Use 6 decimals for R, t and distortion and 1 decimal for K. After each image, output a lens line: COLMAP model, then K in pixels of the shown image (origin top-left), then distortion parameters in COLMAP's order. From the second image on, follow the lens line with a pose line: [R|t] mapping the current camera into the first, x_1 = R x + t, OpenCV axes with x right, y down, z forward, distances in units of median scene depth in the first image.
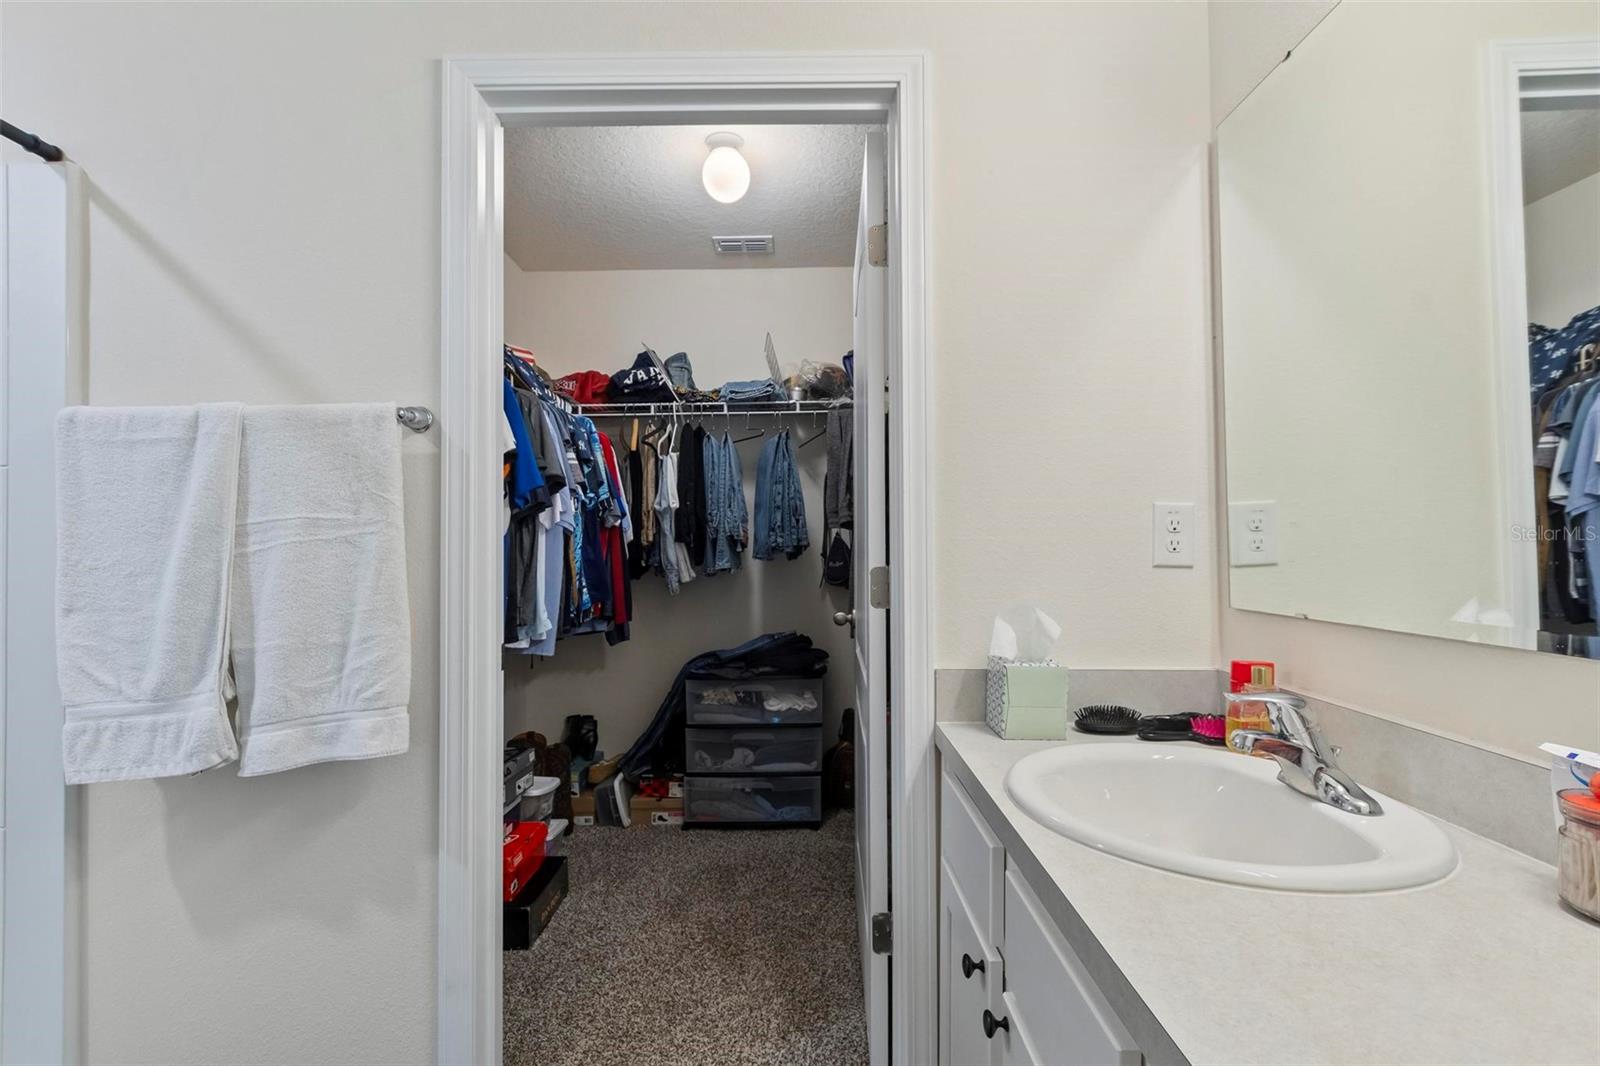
lens RADIAL K [[706.0, 0, 798.9], [0, 706.0, 531.9], [0, 0, 1]] dist [-0.001175, -0.000865]
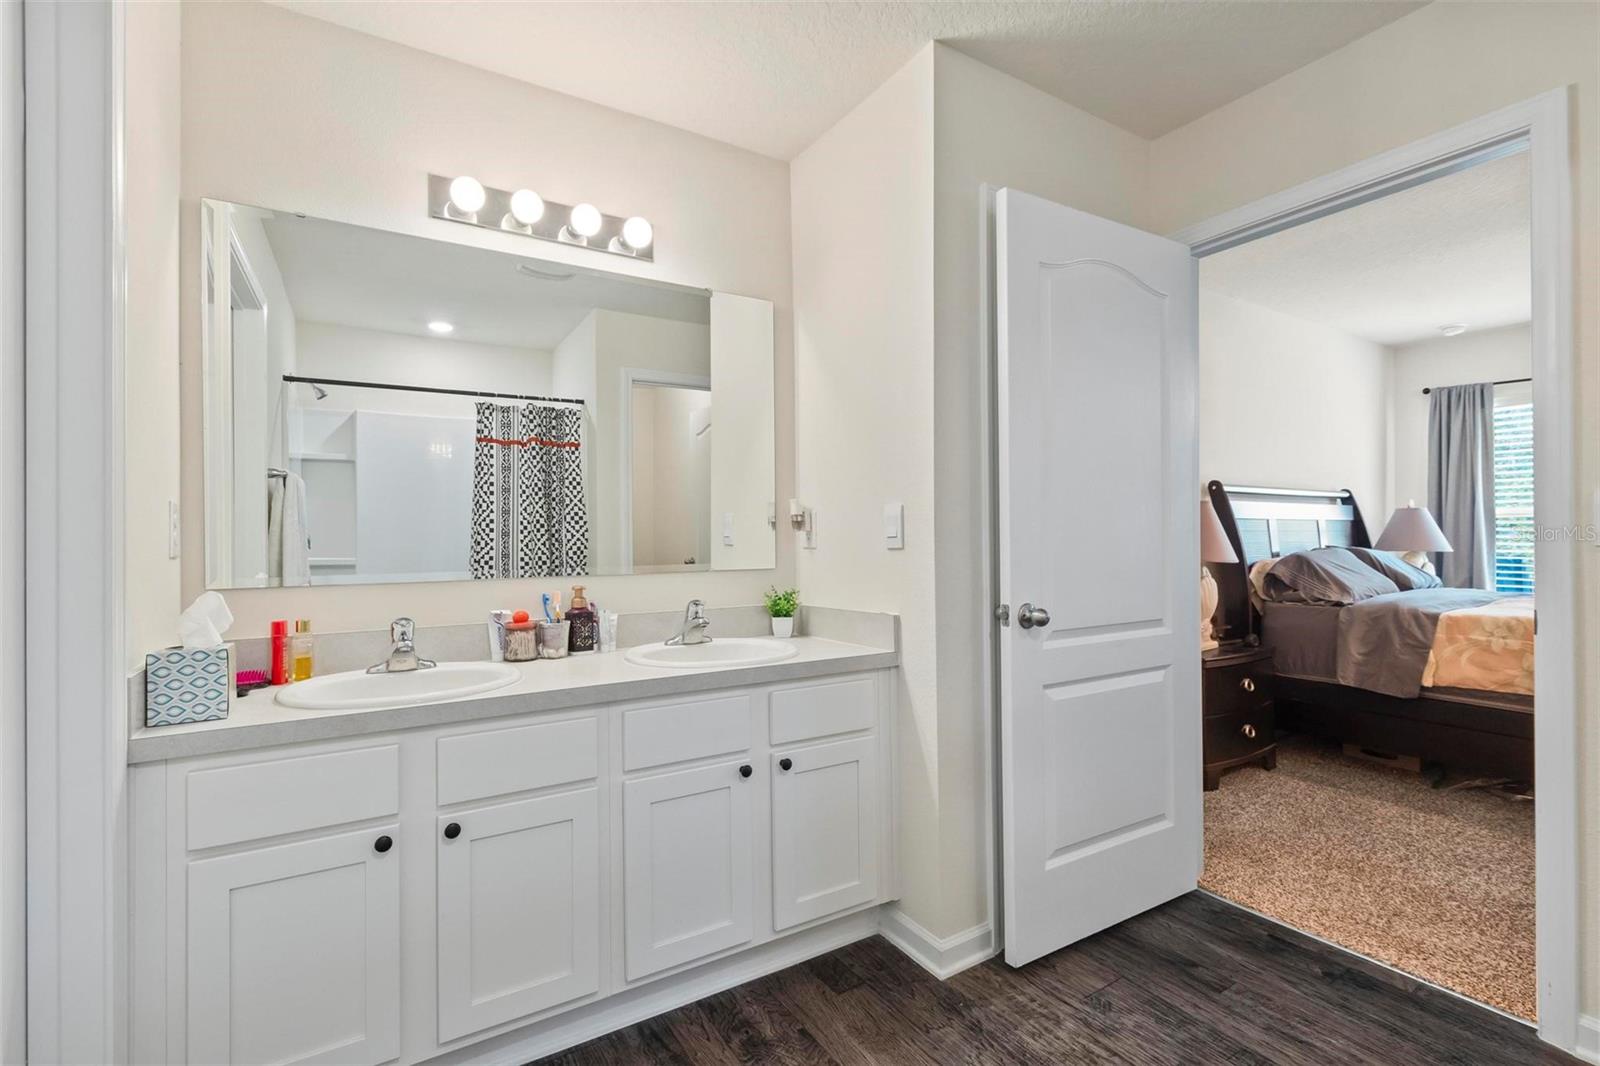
lens RADIAL K [[706.0, 0, 801.0], [0, 706.0, 538.7], [0, 0, 1]] dist [-0.001175, -0.000865]
pose [[-0.519822, 0.008385, 0.854233, -1.032358], [-0.005980, 0.999892, -0.013454, 0.028961], [-0.854253, -0.012103, -0.519716, 0.775886]]
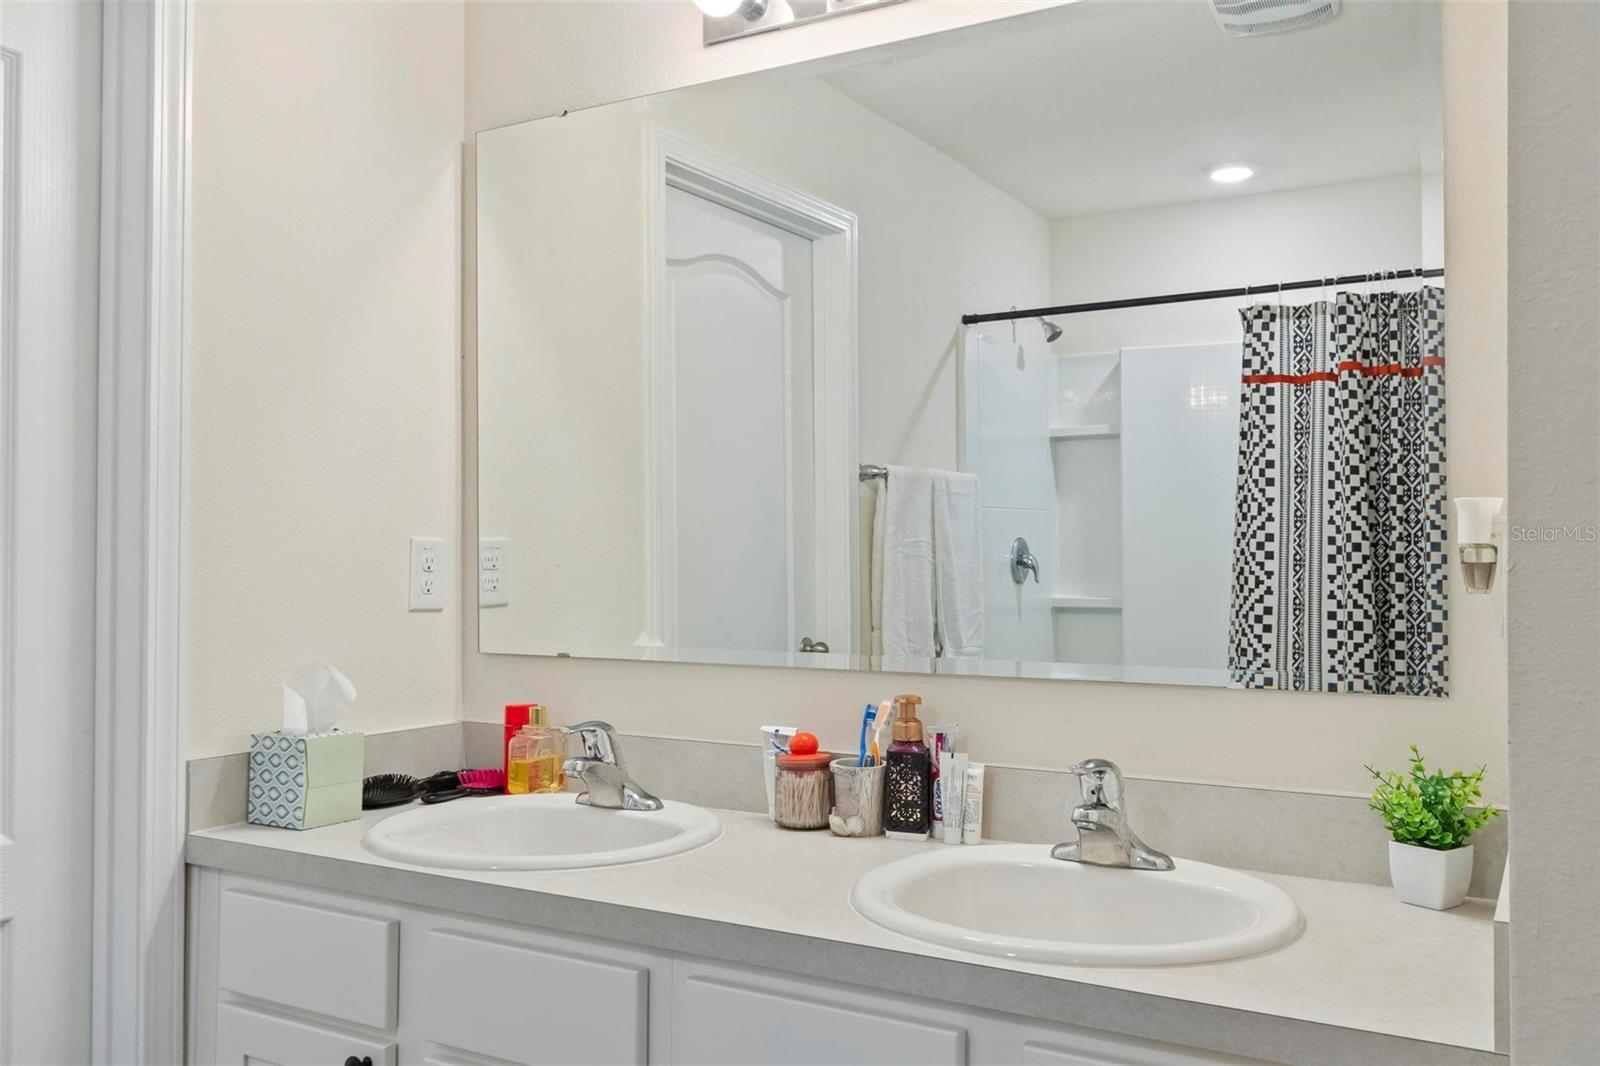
lens RADIAL K [[1310.8, 0, 803.0], [0, 1310.8, 537.0], [0, 0, 1]] dist [-0.003548, -0.006805]
pose [[0.487999, 0.015715, 0.872703, -0.714971], [-0.021475, 0.999751, -0.005995, -0.045297], [-0.872580, -0.015816, 0.488215, -0.225215]]
